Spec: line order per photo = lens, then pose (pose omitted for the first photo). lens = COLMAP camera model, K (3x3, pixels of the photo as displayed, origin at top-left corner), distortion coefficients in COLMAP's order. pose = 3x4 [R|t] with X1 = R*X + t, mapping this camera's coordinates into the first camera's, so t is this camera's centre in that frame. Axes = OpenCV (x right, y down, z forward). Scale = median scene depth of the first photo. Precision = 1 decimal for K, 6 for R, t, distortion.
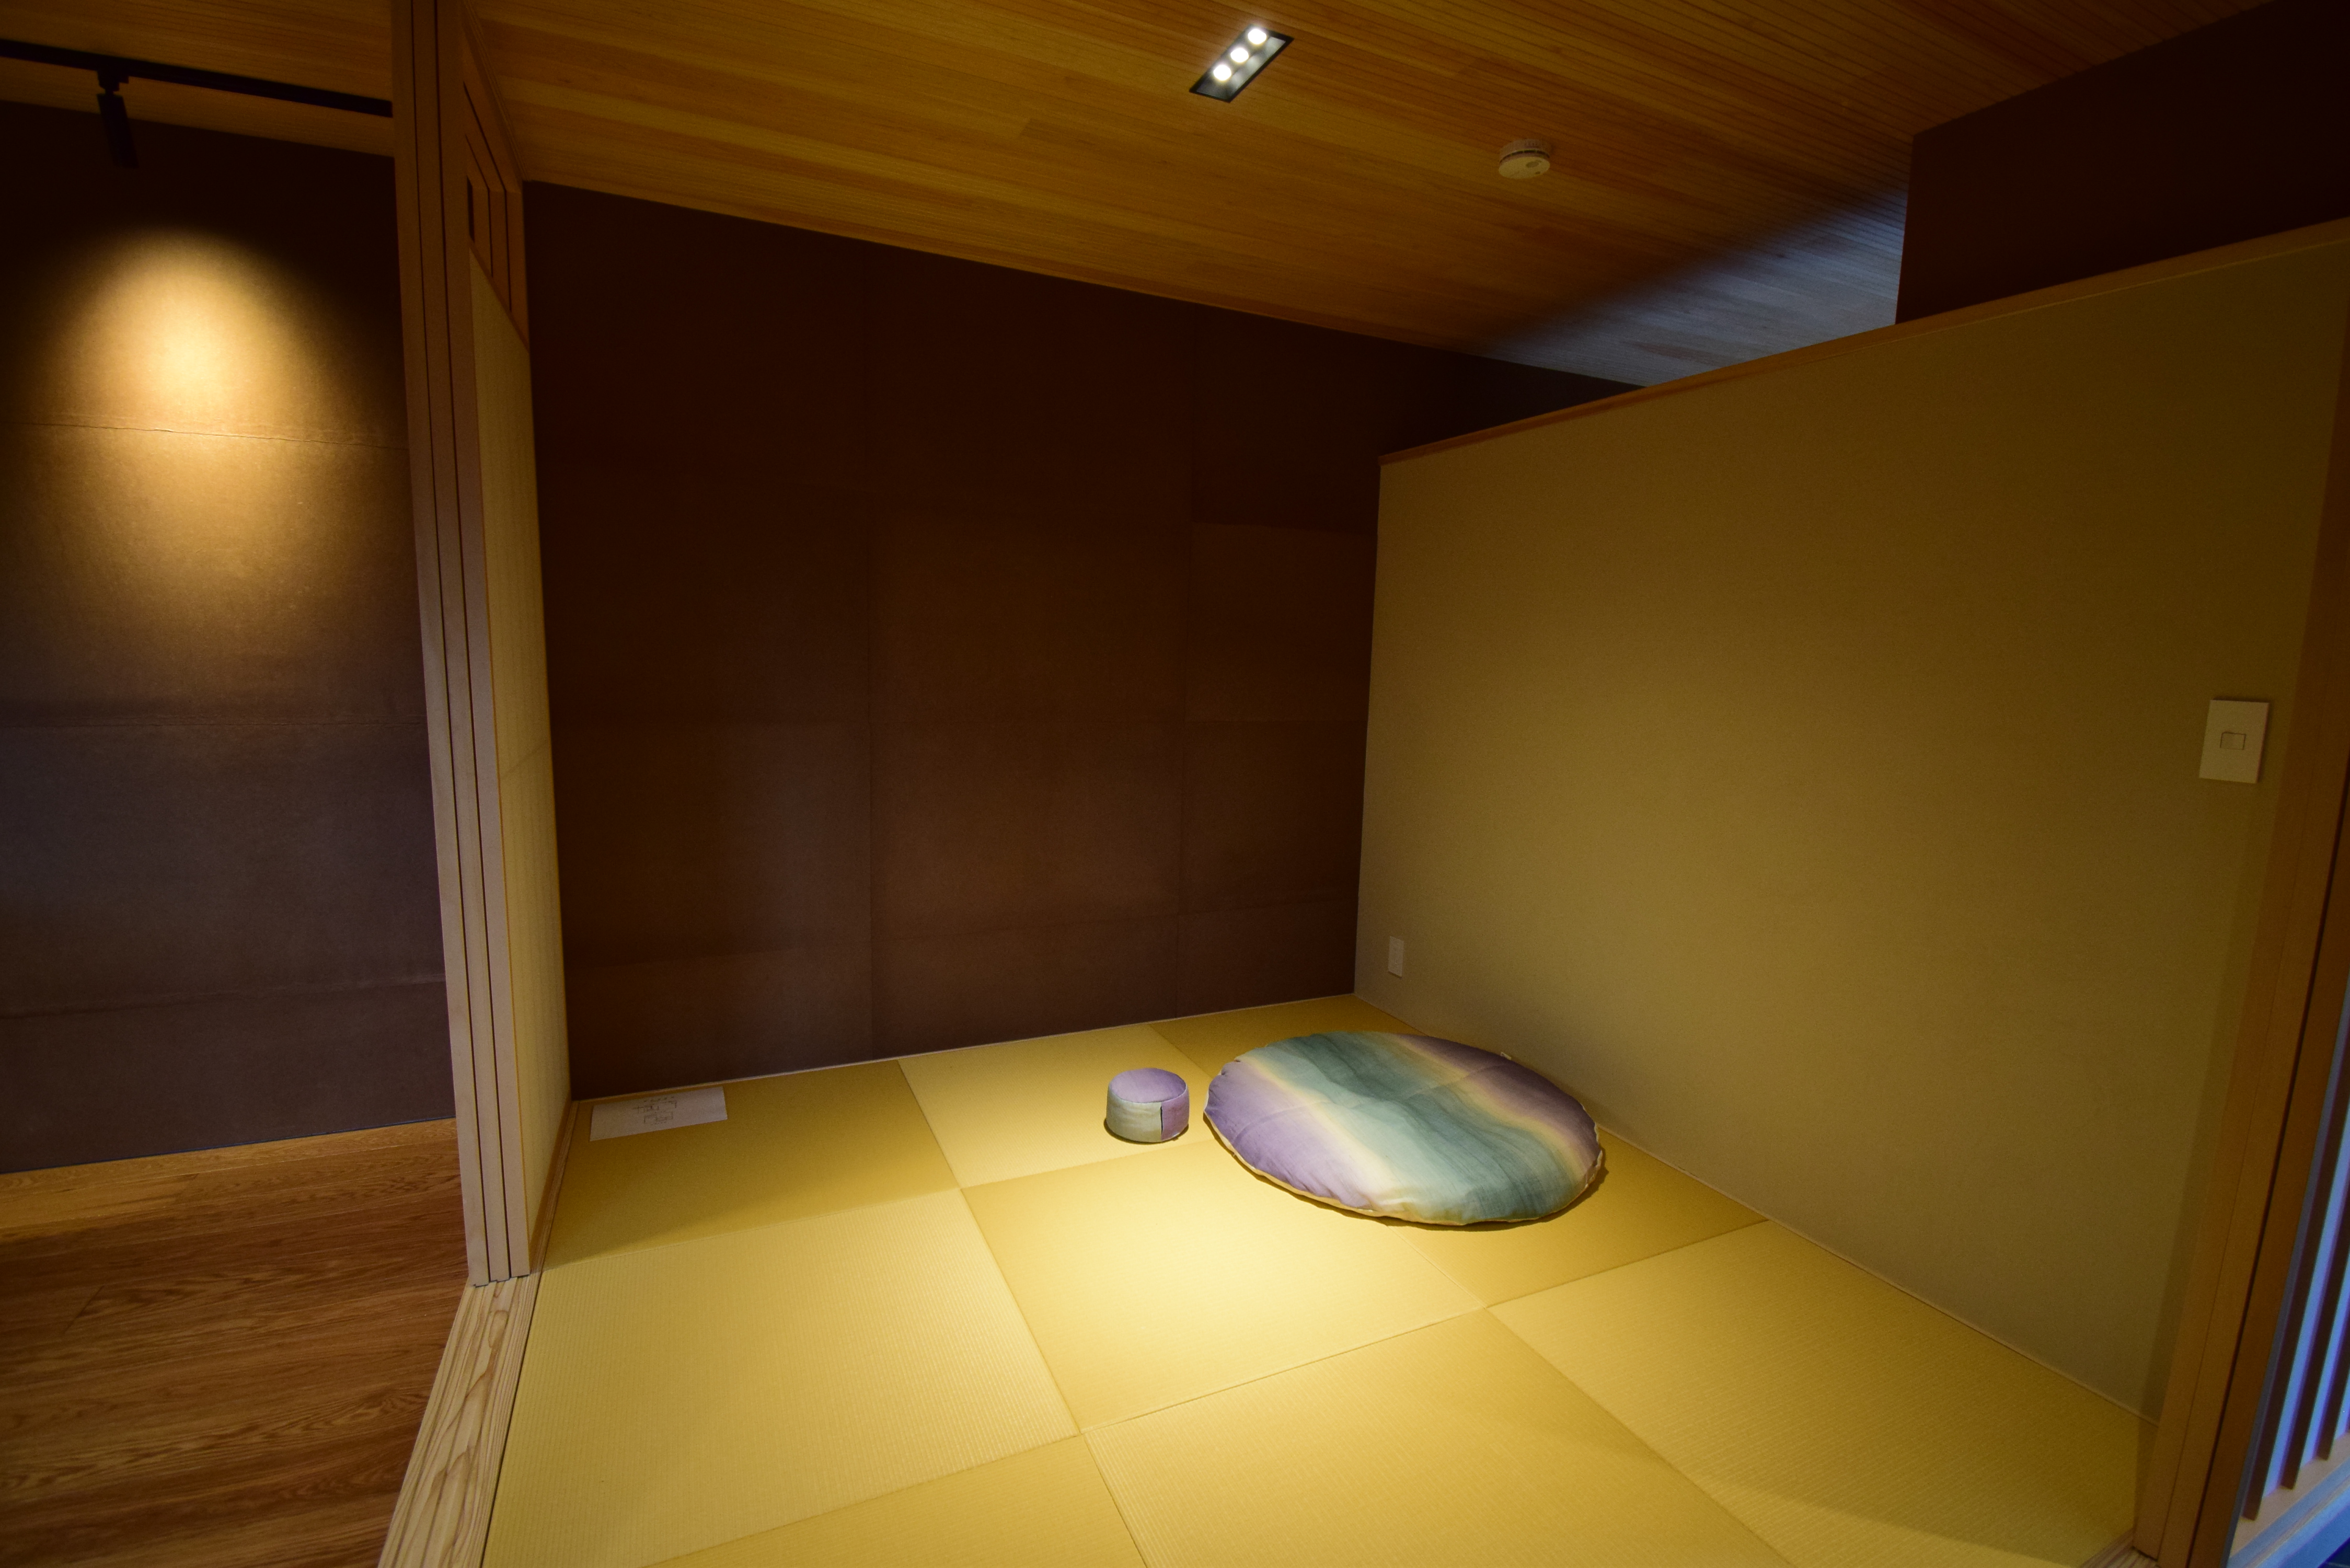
lens RADIAL K [[1056.8, 0, 1176.4], [0, 1056.8, 801.4], [0, 0, 1]] dist [-0.032323, -0.000290]
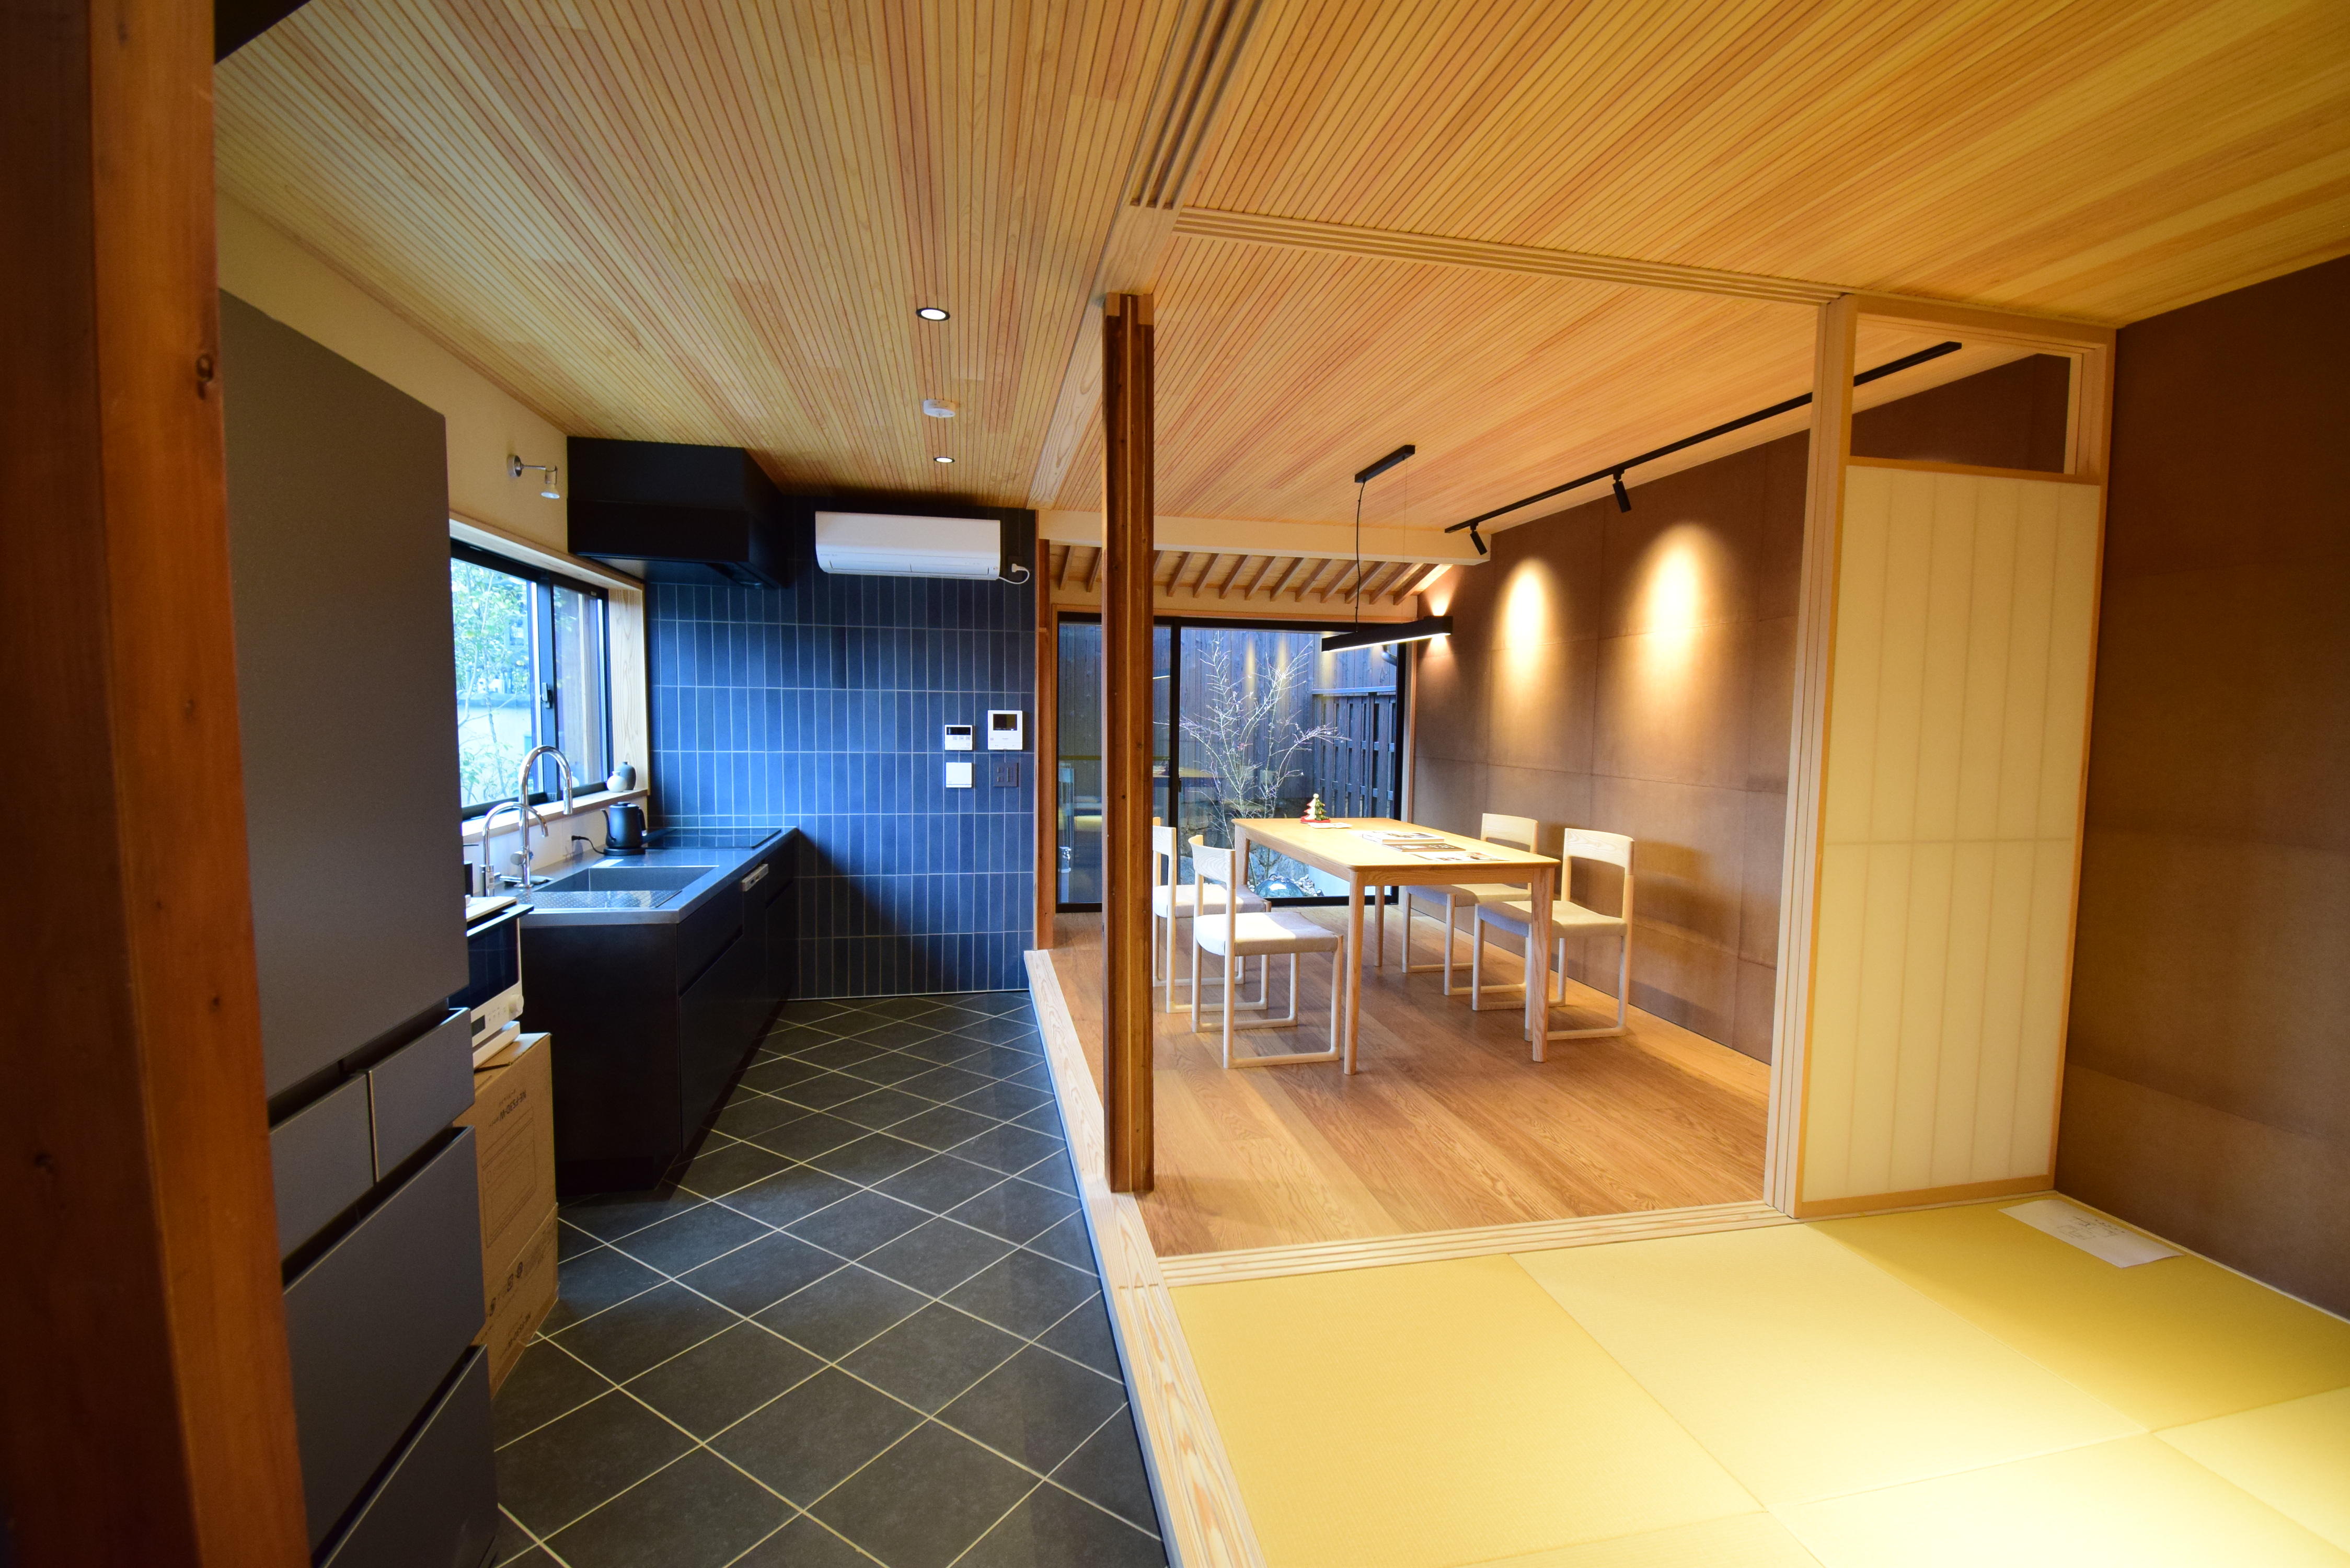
lens RADIAL K [[1039.6, 0, 1187.8], [0, 1039.6, 795.1], [0, 0, 1]] dist [0.020432, -0.025312]
pose [[-0.224917, 0.044030, -0.973383, 0.828247], [-0.155260, 0.984595, 0.080413, -0.062309], [0.961929, 0.169213, -0.214616, 0.455303]]
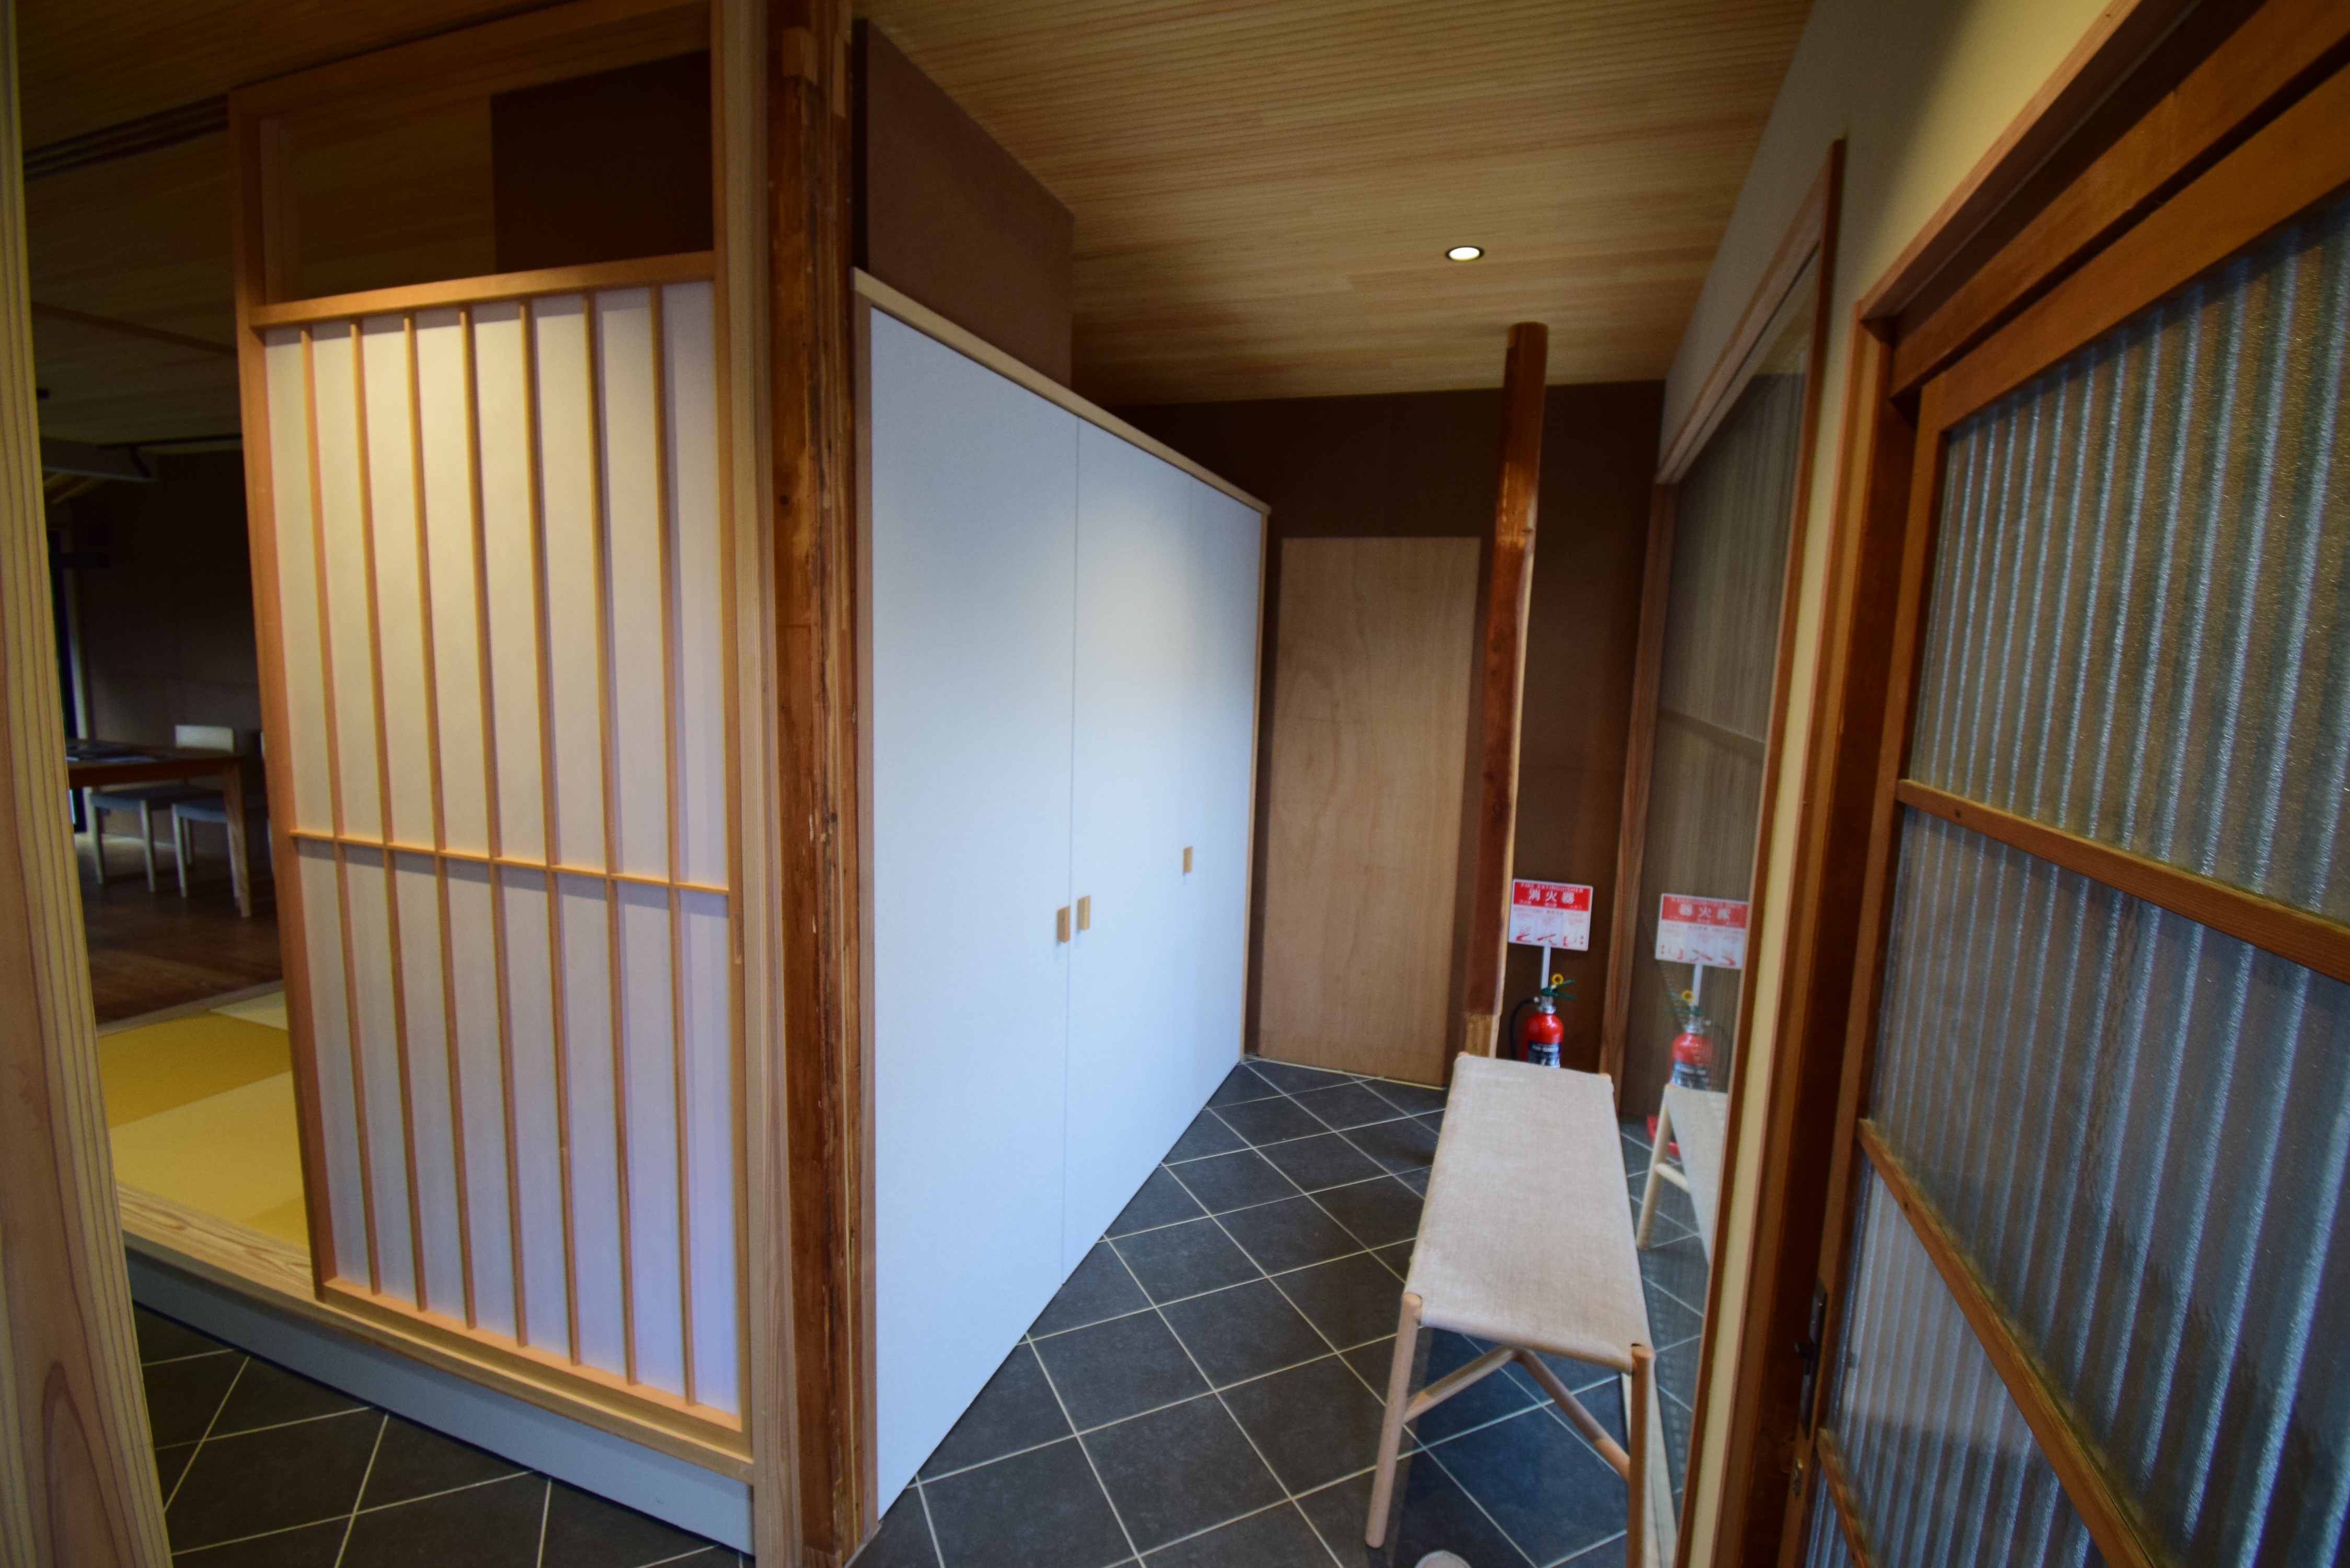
lens RADIAL K [[1039.6, 0, 1187.8], [0, 1039.6, 795.1], [0, 0, 1]] dist [0.020432, -0.025312]
pose [[0.714620, 0.093995, -0.693169, 2.047846], [-0.114608, 0.993273, 0.016536, -0.094078], [0.690060, 0.067626, 0.720585, 0.500908]]
